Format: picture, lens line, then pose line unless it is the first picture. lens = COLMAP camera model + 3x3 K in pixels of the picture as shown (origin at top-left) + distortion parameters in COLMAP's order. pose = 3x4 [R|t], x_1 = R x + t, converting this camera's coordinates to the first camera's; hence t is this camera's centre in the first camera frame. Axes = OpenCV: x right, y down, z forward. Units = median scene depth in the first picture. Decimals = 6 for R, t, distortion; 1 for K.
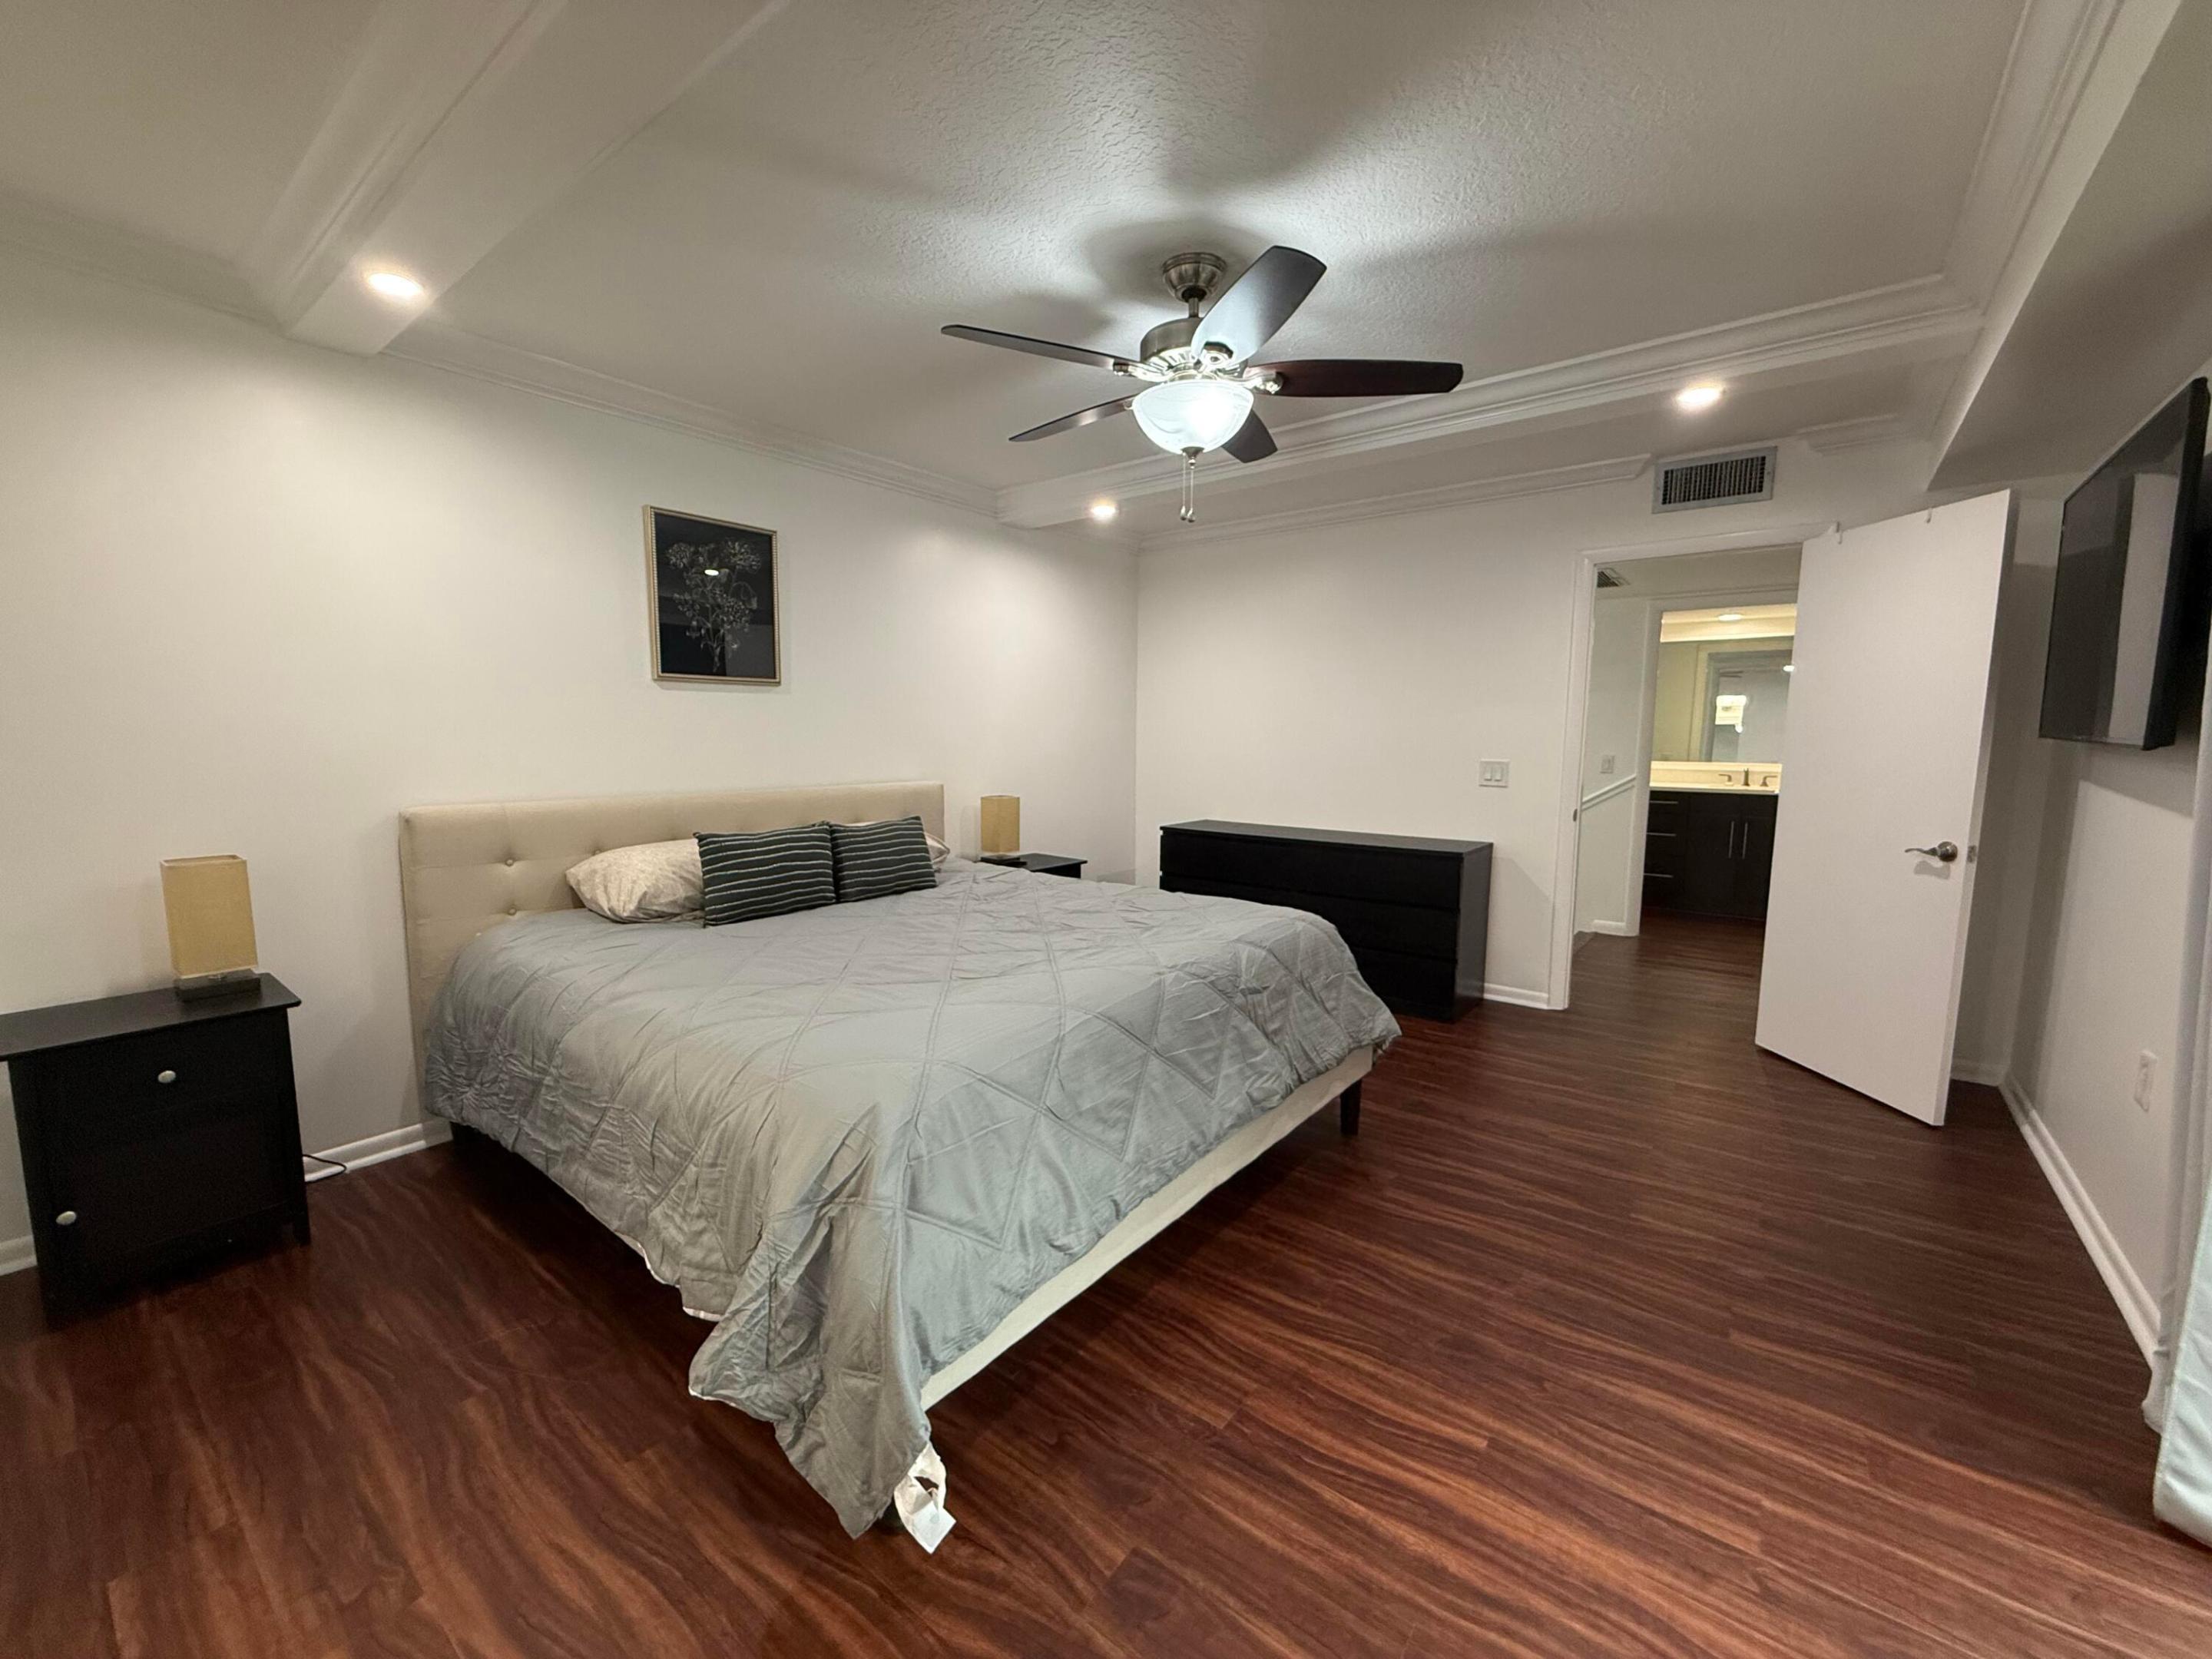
lens RADIAL K [[881.8, 0, 1080.6], [0, 881.8, 832.0], [0, 0, 1]] dist [-0.034128, 0.000201]
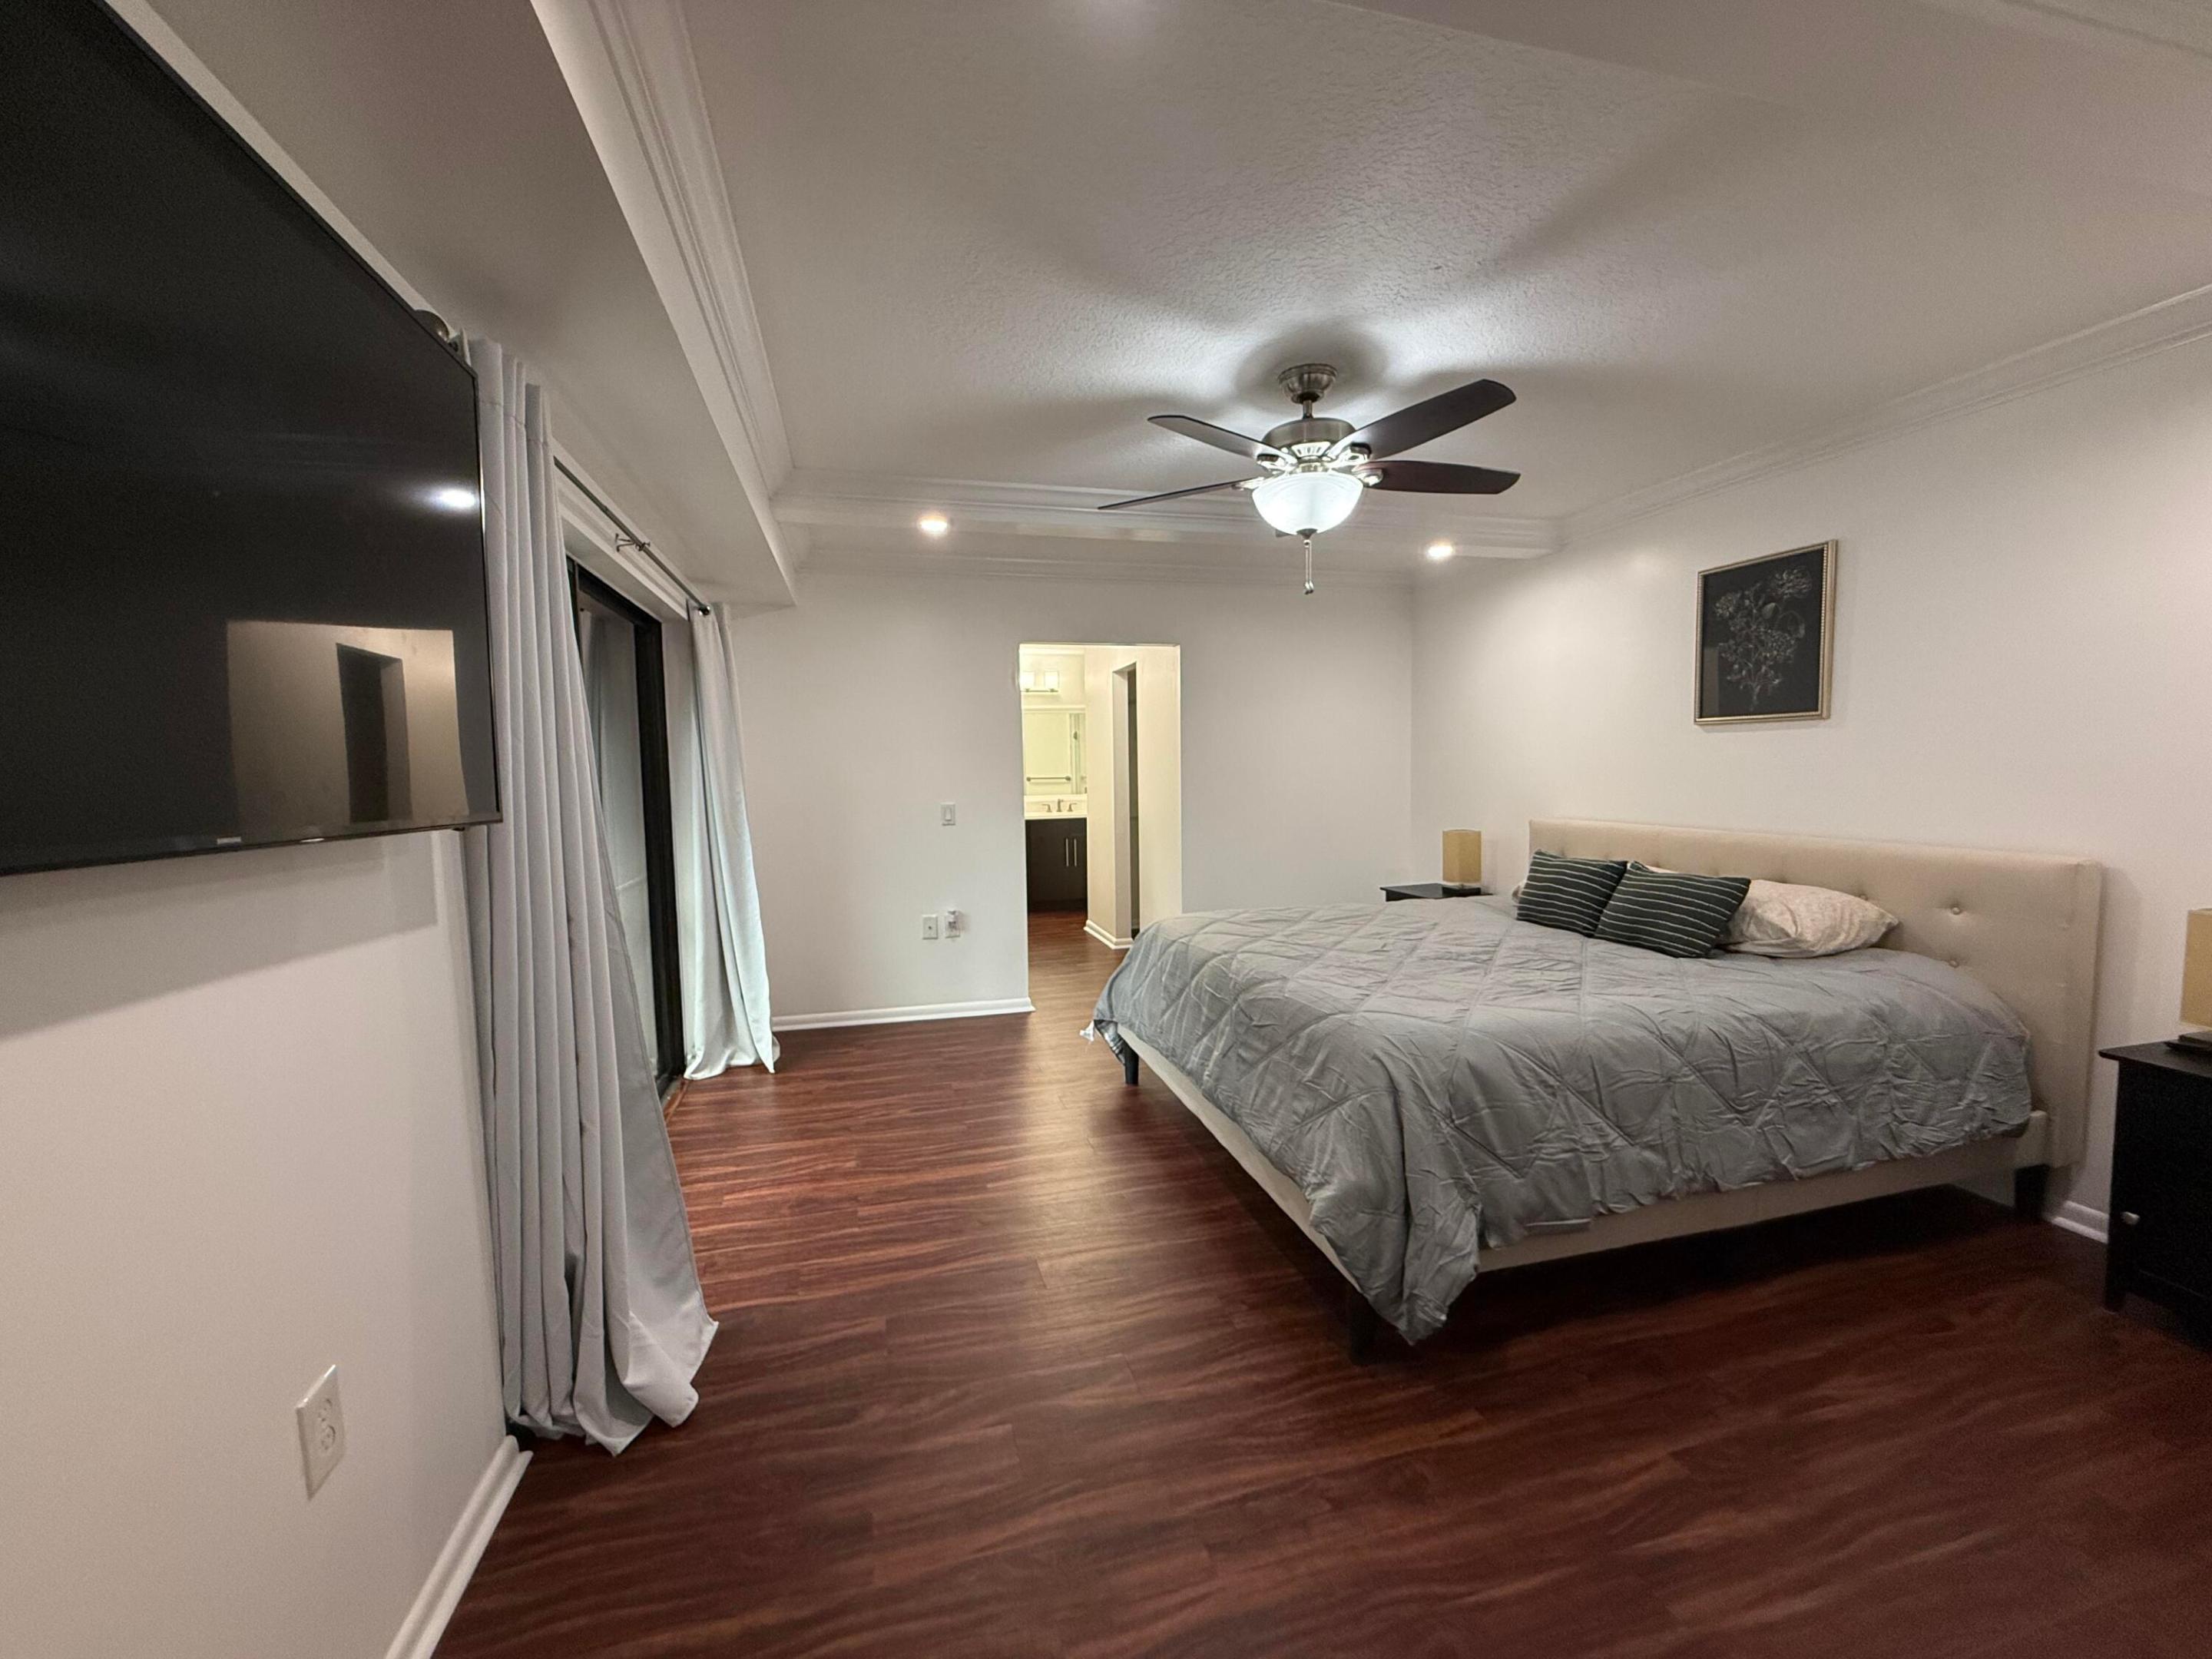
lens RADIAL K [[881.8, 0, 1080.6], [0, 881.8, 832.0], [0, 0, 1]] dist [-0.034128, 0.000201]
pose [[-0.607047, 0.061152, -0.792310, 0.956140], [-0.078817, 0.987485, 0.136603, -0.141822], [0.790748, 0.145372, -0.594630, 1.161228]]
